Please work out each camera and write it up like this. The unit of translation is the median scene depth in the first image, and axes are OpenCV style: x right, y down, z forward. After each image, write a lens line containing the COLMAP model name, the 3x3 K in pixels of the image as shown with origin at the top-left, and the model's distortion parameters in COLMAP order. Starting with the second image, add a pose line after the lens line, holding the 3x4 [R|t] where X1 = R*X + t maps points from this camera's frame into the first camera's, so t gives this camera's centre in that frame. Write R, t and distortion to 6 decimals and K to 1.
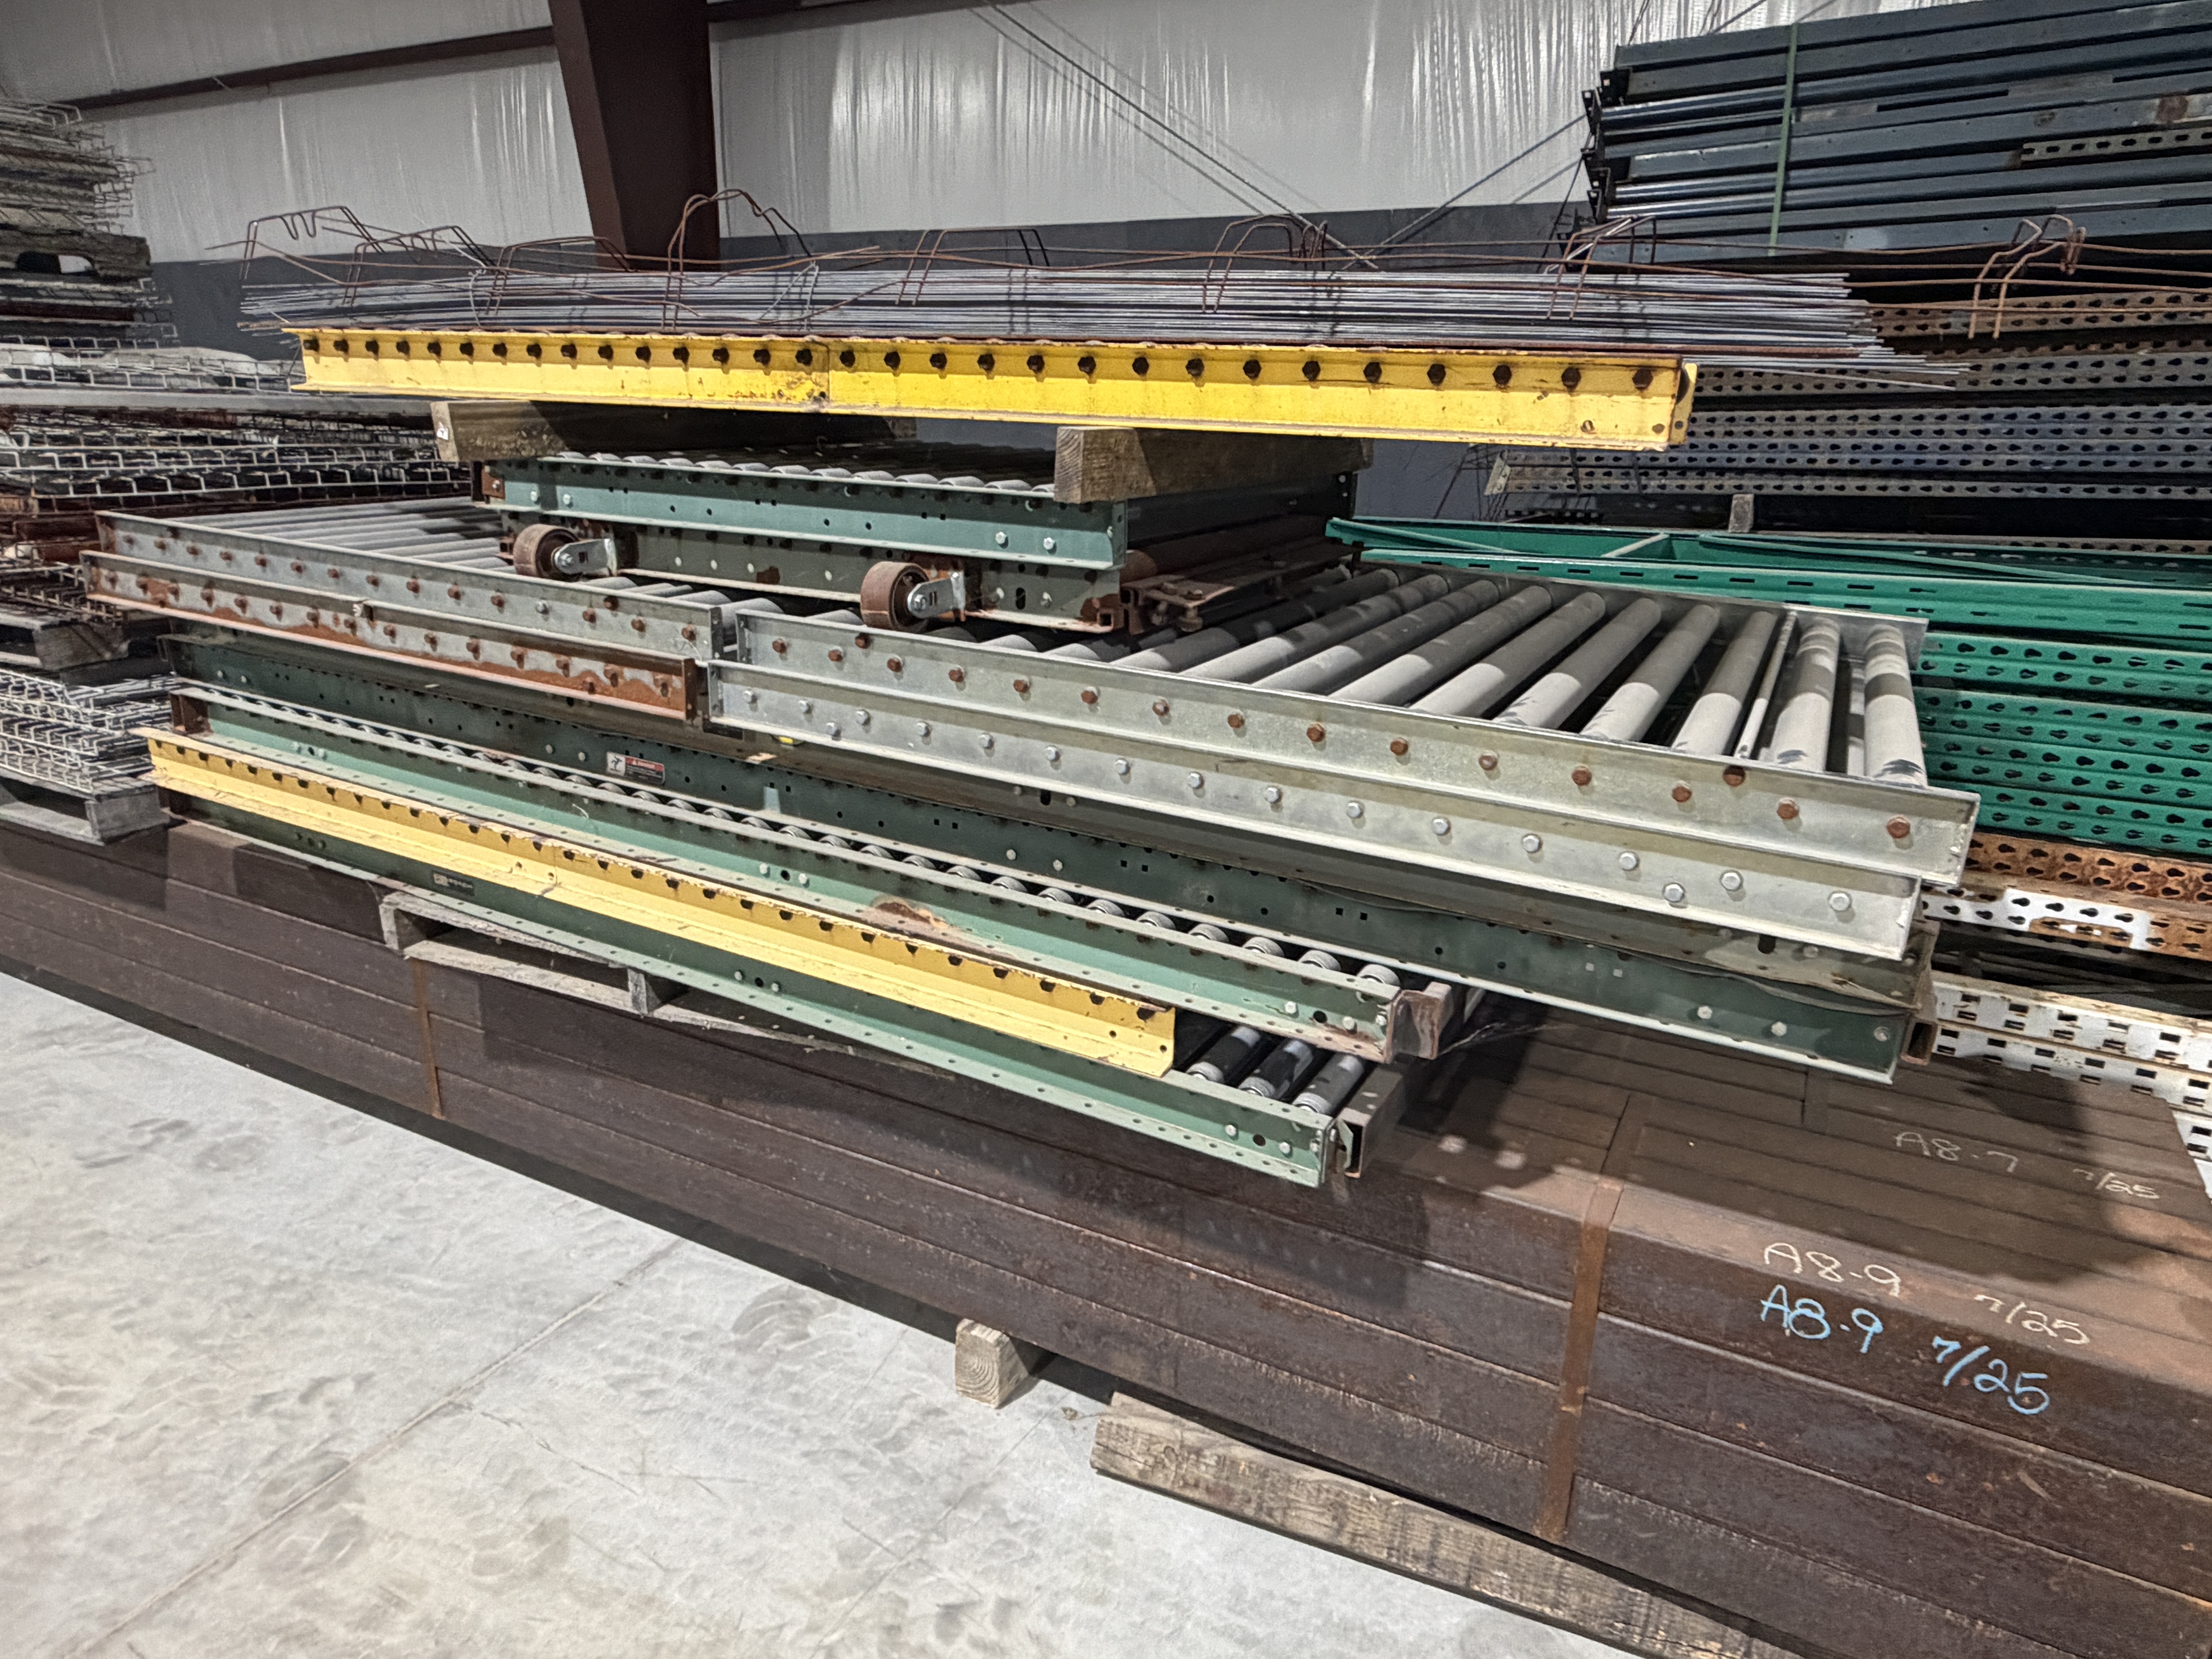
lens RADIAL K [[1352.4, 0, 1104.9], [0, 1352.4, 831.7], [0, 0, 1]] dist [-0.005127, 0.002667]
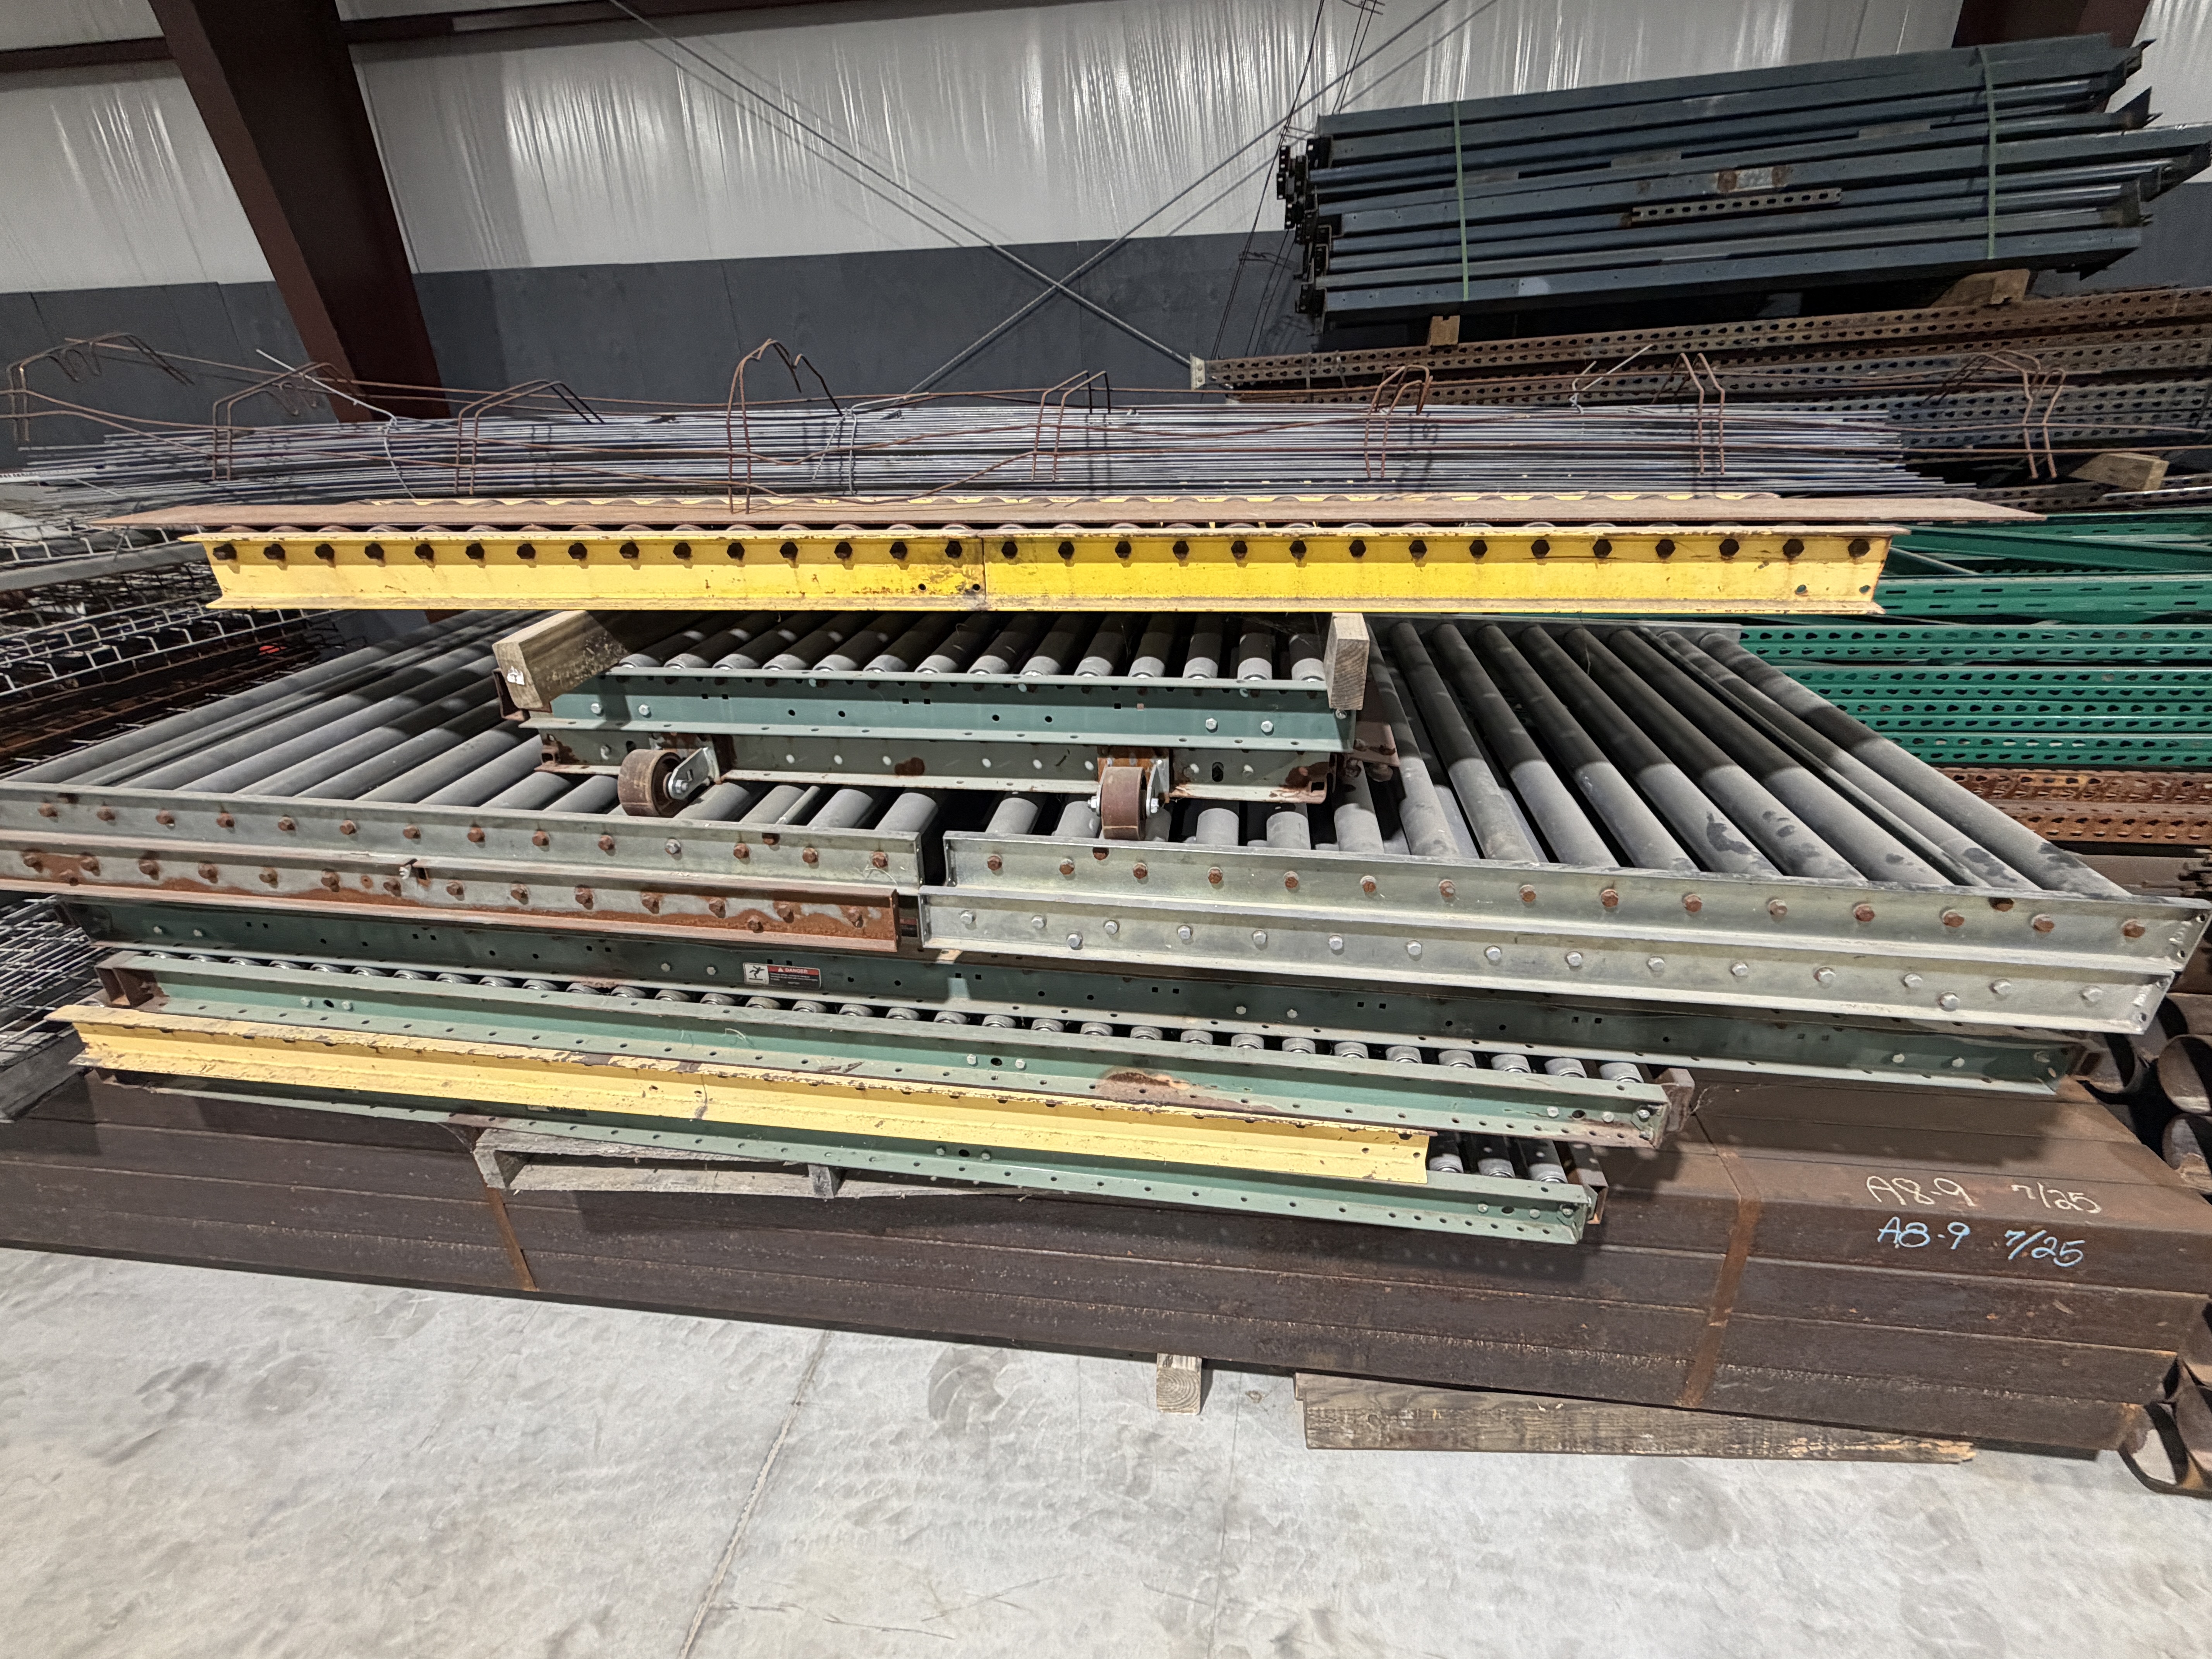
lens RADIAL K [[999.6, 0, 1098.8], [0, 999.6, 824.3], [0, 0, 1]] dist [-0.001608, -0.000108]
pose [[0.936735, -0.194514, 0.291018, -0.330221], [0.154374, 0.975736, 0.155269, -0.233747], [-0.314159, -0.100521, 0.944034, 0.272700]]
